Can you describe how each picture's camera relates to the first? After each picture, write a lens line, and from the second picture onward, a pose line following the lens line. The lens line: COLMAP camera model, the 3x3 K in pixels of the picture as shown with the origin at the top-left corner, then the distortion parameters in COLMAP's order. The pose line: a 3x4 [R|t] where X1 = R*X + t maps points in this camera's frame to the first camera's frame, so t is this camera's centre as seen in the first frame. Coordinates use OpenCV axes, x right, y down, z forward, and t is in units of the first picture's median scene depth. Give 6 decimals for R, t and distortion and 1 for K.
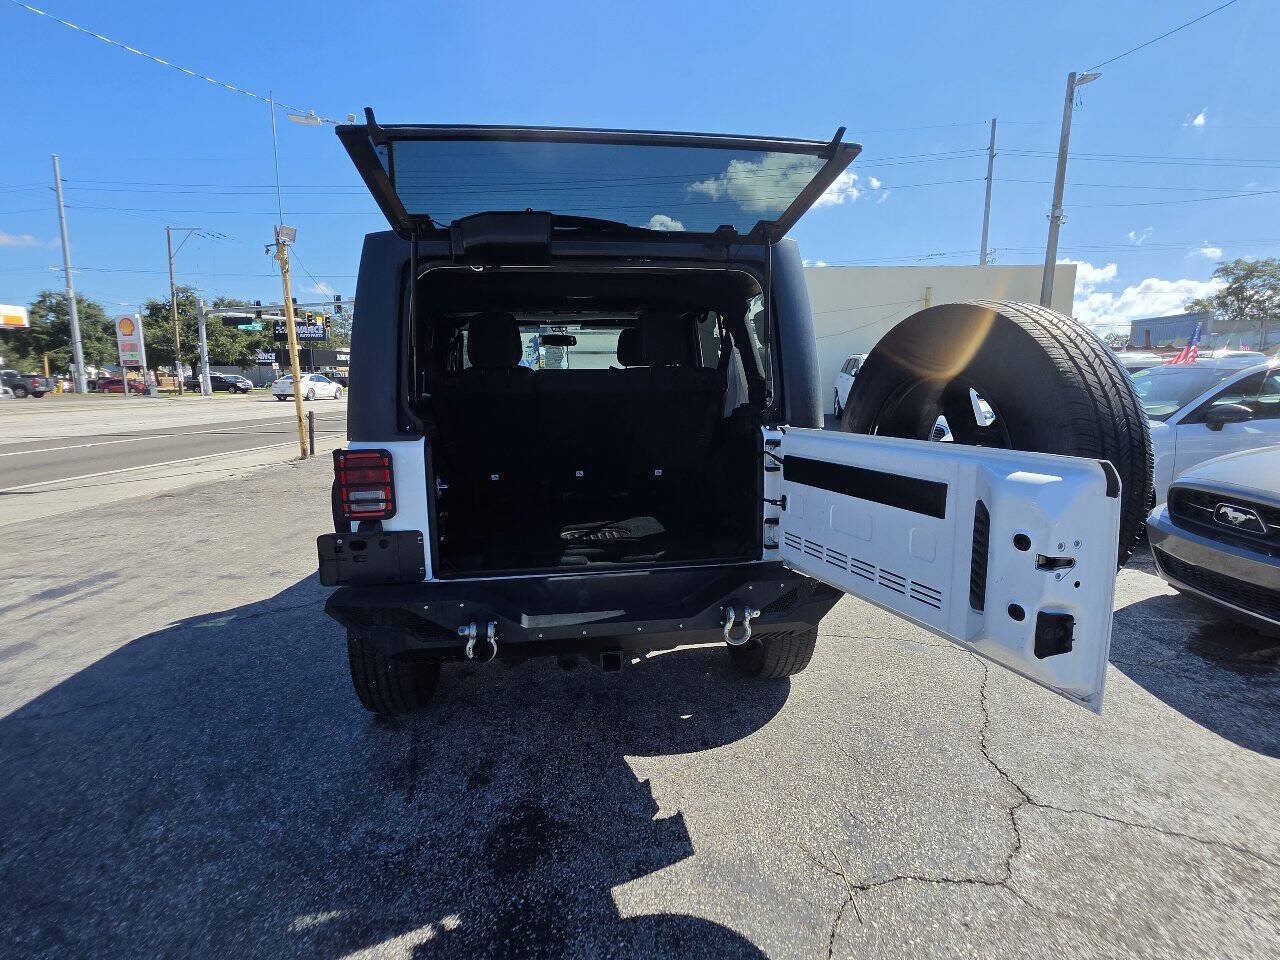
lens RADIAL K [[658.4, 0, 641.1], [0, 658.4, 476.7], [0, 0, 1]] dist [-0.003037, 0.000223]
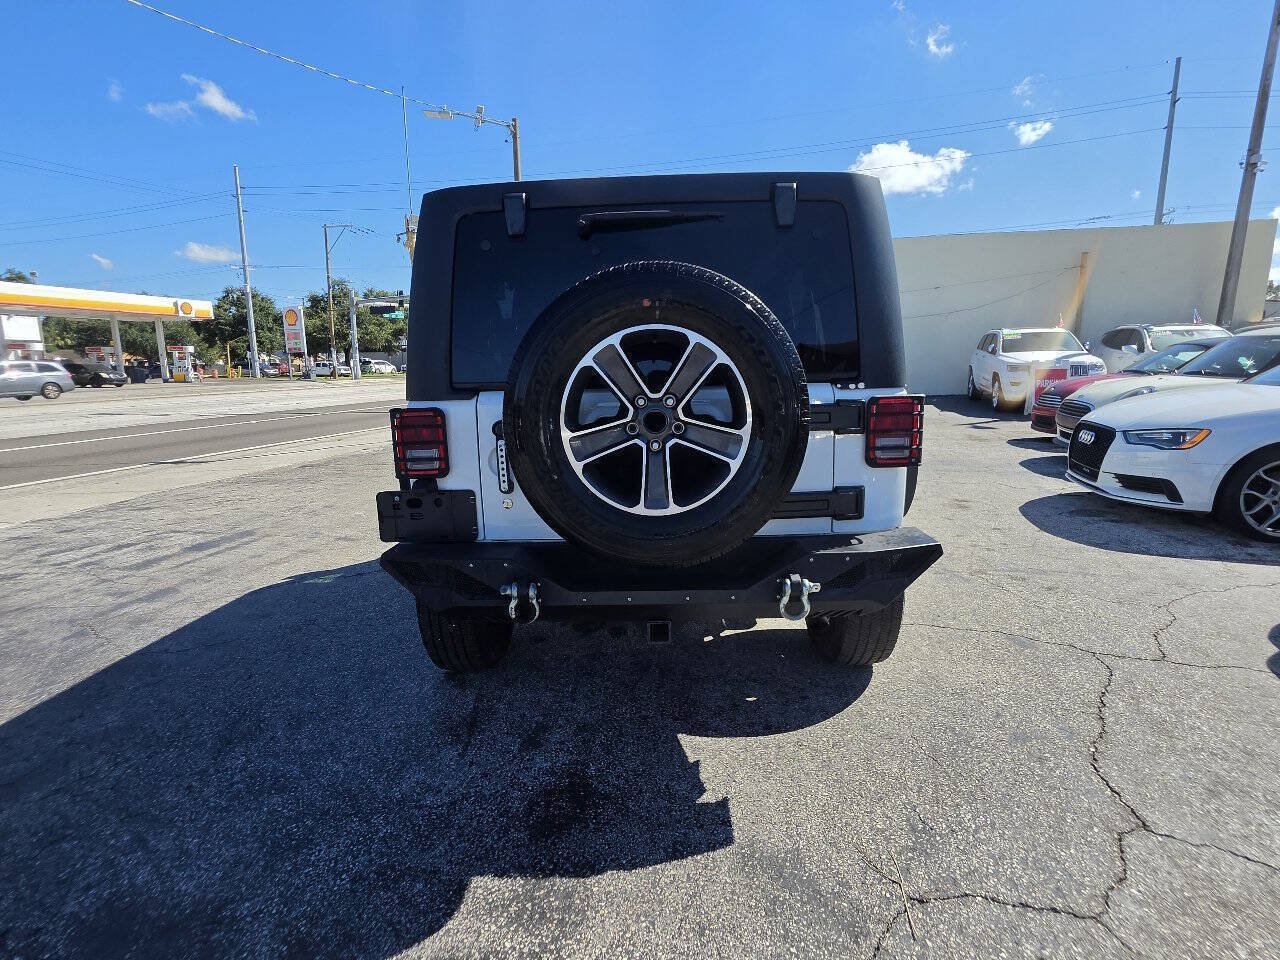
lens RADIAL K [[659.9, 0, 640.9], [0, 659.9, 477.6], [0, 0, 1]] dist [-0.005938, 0.002366]
pose [[0.983863, 0.022280, -0.177532, 0.089394], [-0.017561, 0.999451, 0.028109, 0.029663], [0.178061, -0.024538, 0.983713, 0.059632]]
